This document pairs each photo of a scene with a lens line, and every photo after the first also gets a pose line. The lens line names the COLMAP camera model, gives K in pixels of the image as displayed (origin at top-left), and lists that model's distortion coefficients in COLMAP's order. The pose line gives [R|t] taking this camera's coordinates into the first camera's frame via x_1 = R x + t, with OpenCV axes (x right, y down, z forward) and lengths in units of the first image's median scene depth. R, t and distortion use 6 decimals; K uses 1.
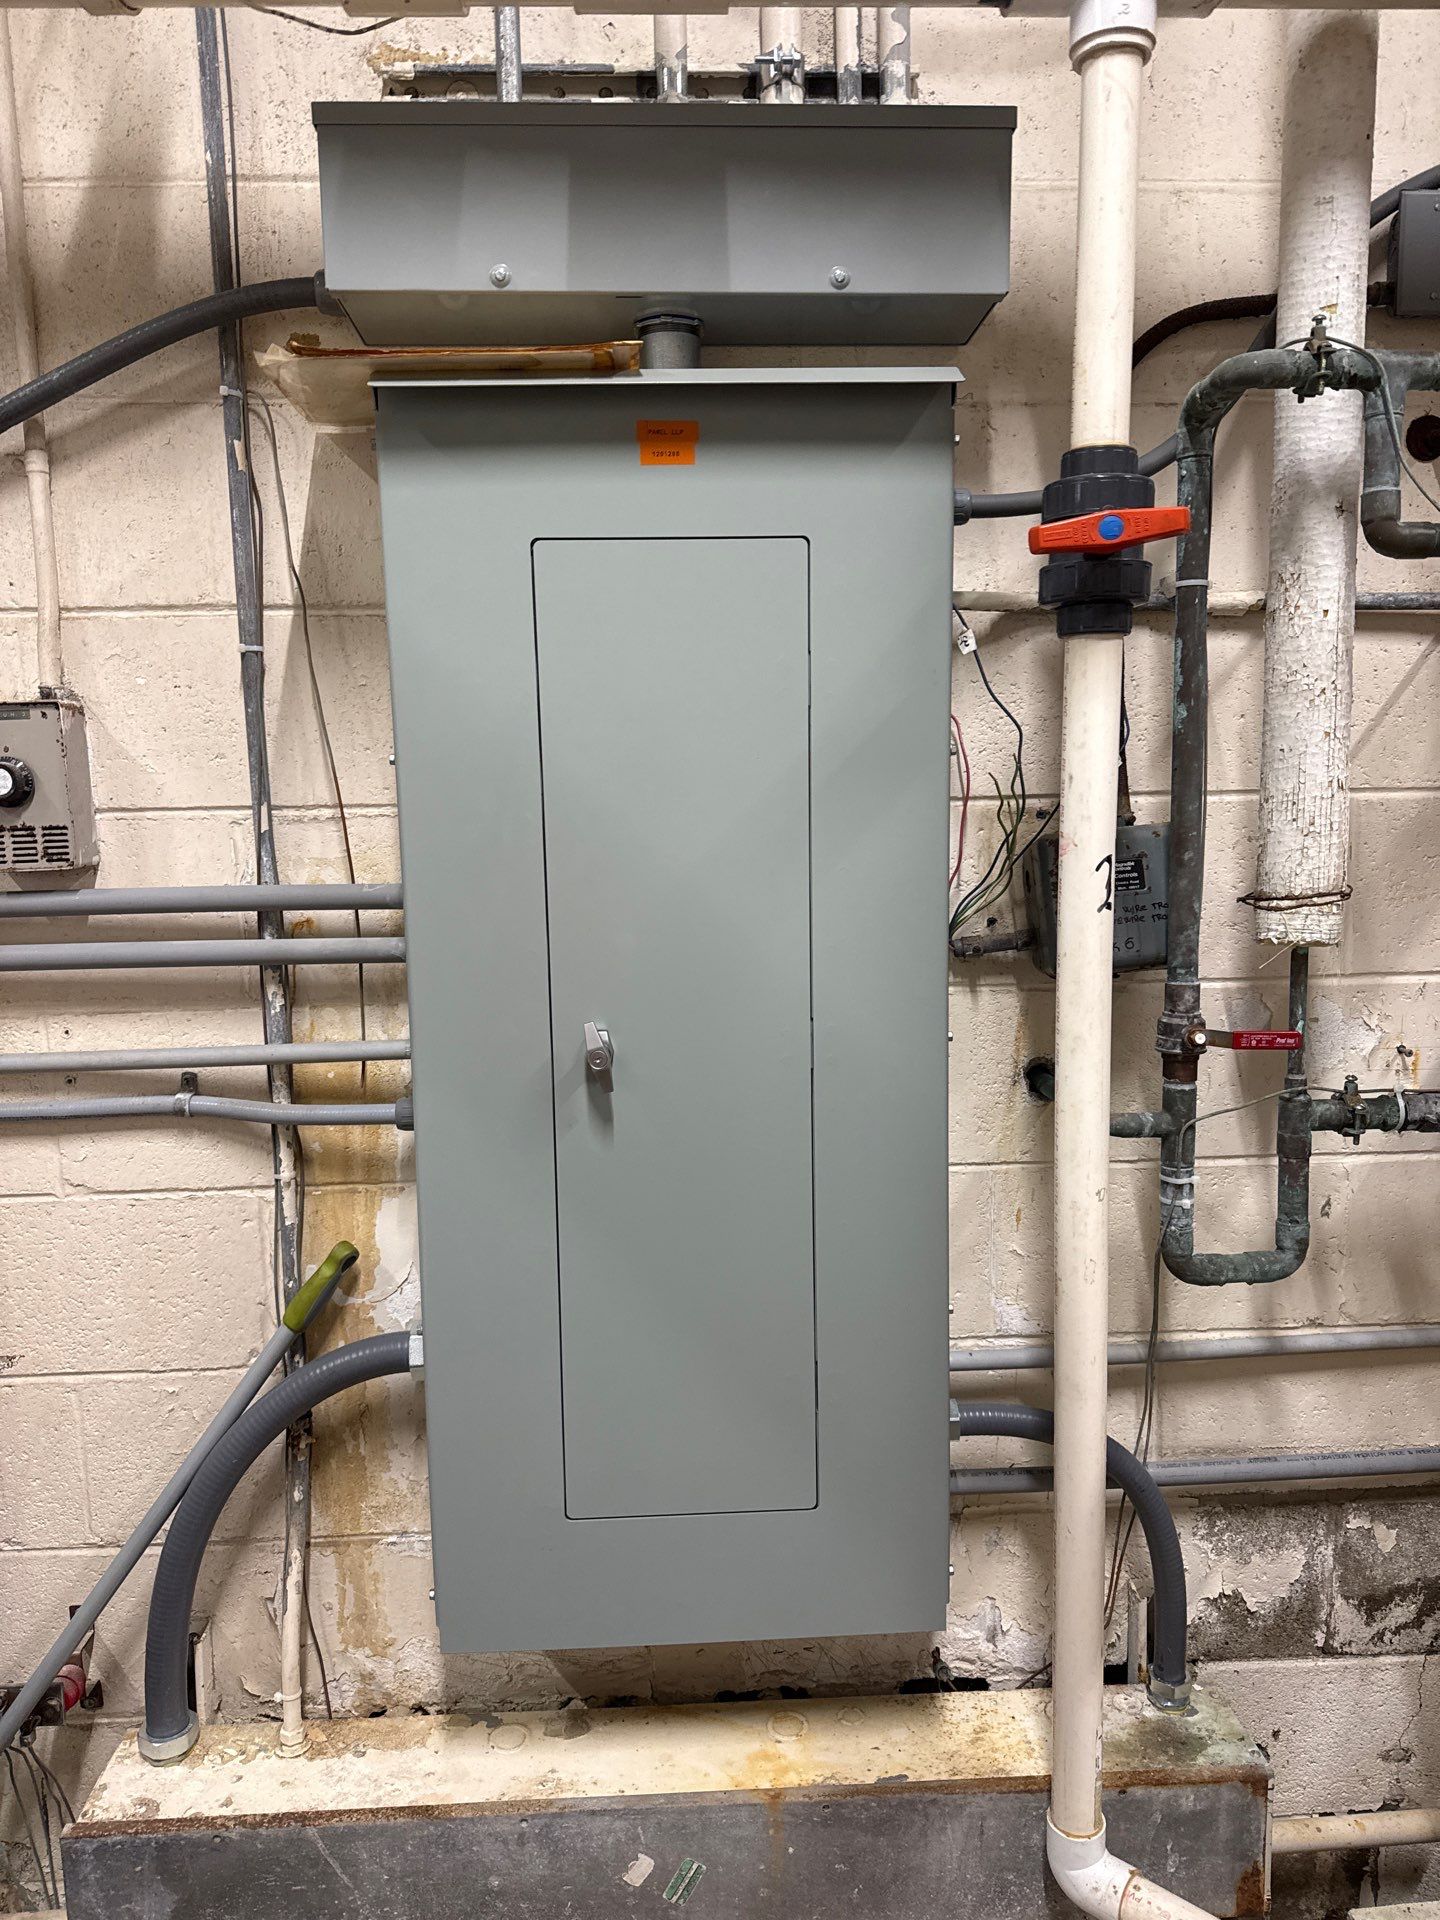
lens RADIAL K [[1374.1, 0, 705.6], [0, 1374.1, 967.9], [0, 0, 1]] dist [0.026877, -0.029142]
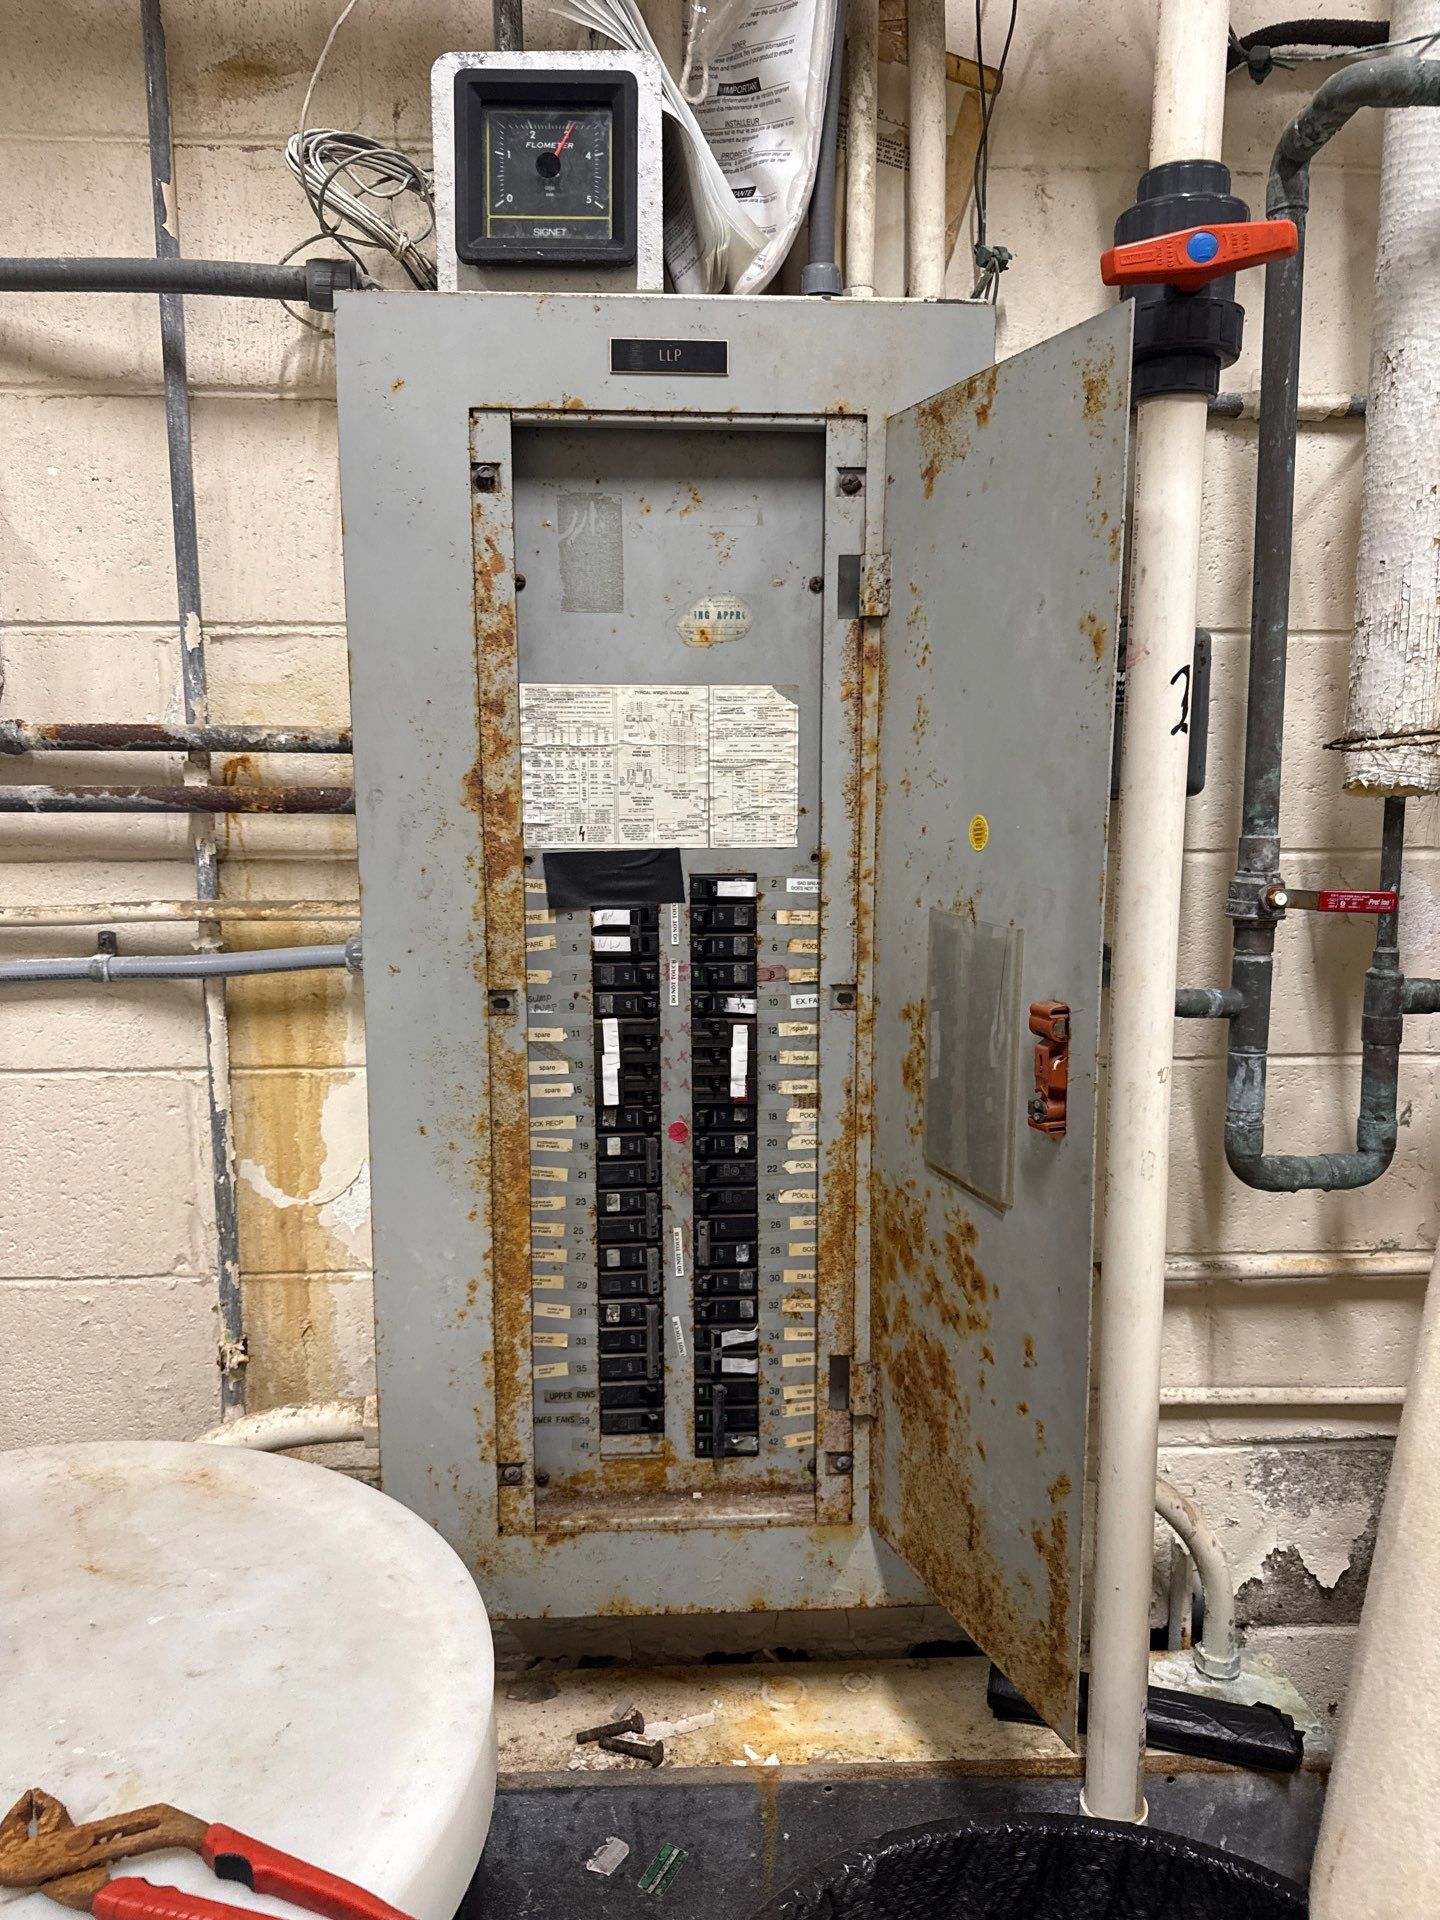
lens RADIAL K [[1374.1, 0, 722.8], [0, 1374.1, 952.7], [0, 0, 1]] dist [0.026877, -0.029142]
pose [[0.999843, 0.016491, 0.006428, 0.007257], [-0.016542, 0.999832, 0.007896, 0.077480], [-0.006297, -0.008001, 0.999948, 0.134958]]
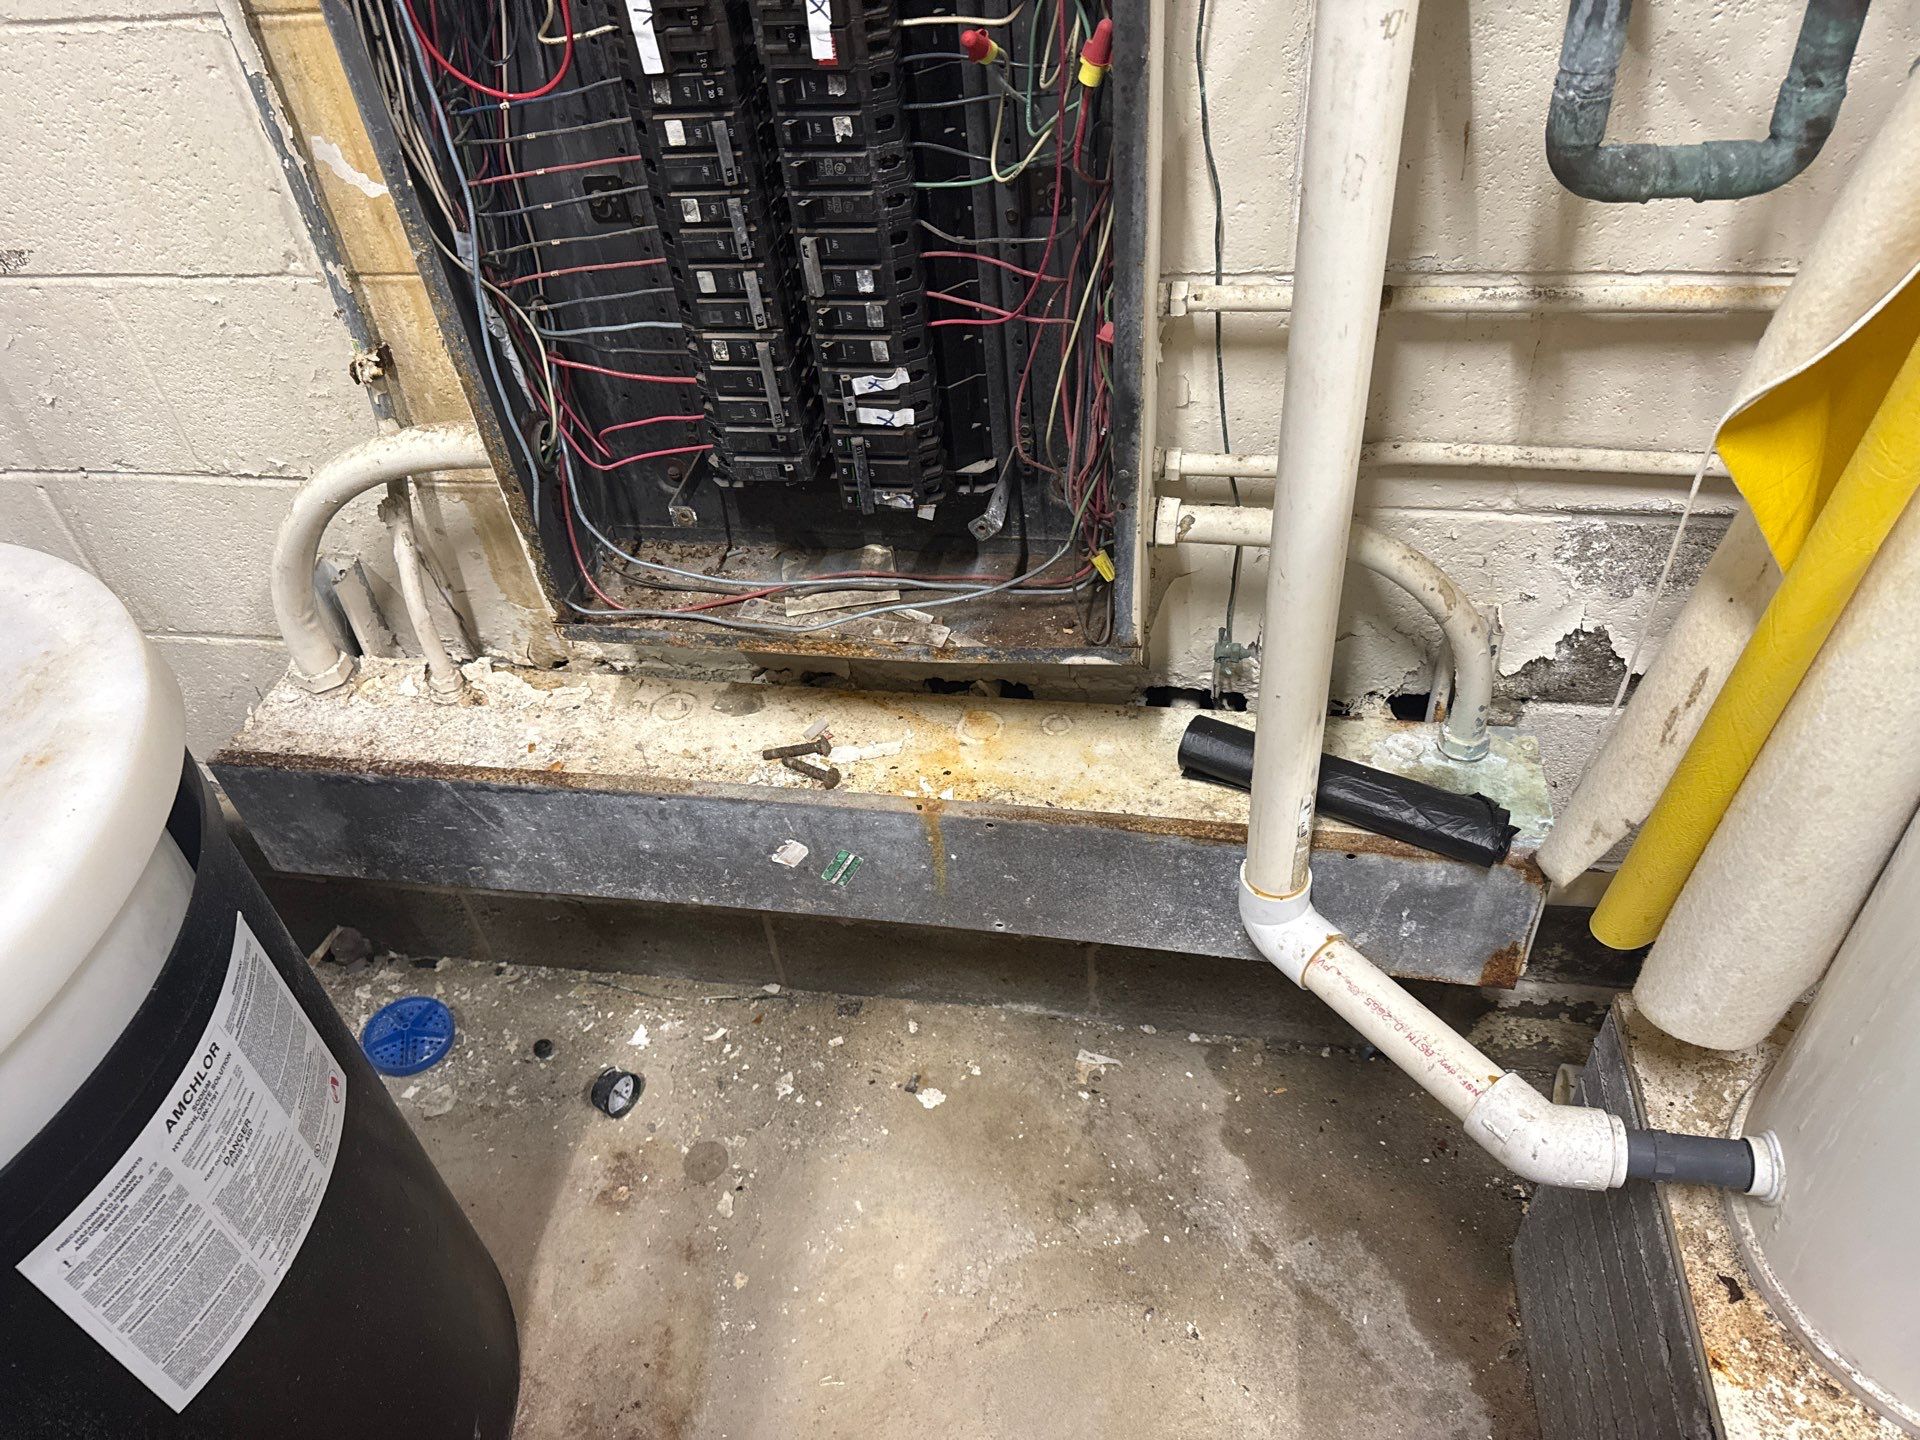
lens RADIAL K [[1374.1, 0, 966.3], [0, 1374.1, 734.3], [0, 0, 1]] dist [0.026877, -0.029142]
pose [[0.975340, 0.103086, -0.195156, 0.229225], [0.029252, 0.816045, 0.577248, 0.068192], [0.218762, -0.568721, 0.792905, 0.346924]]
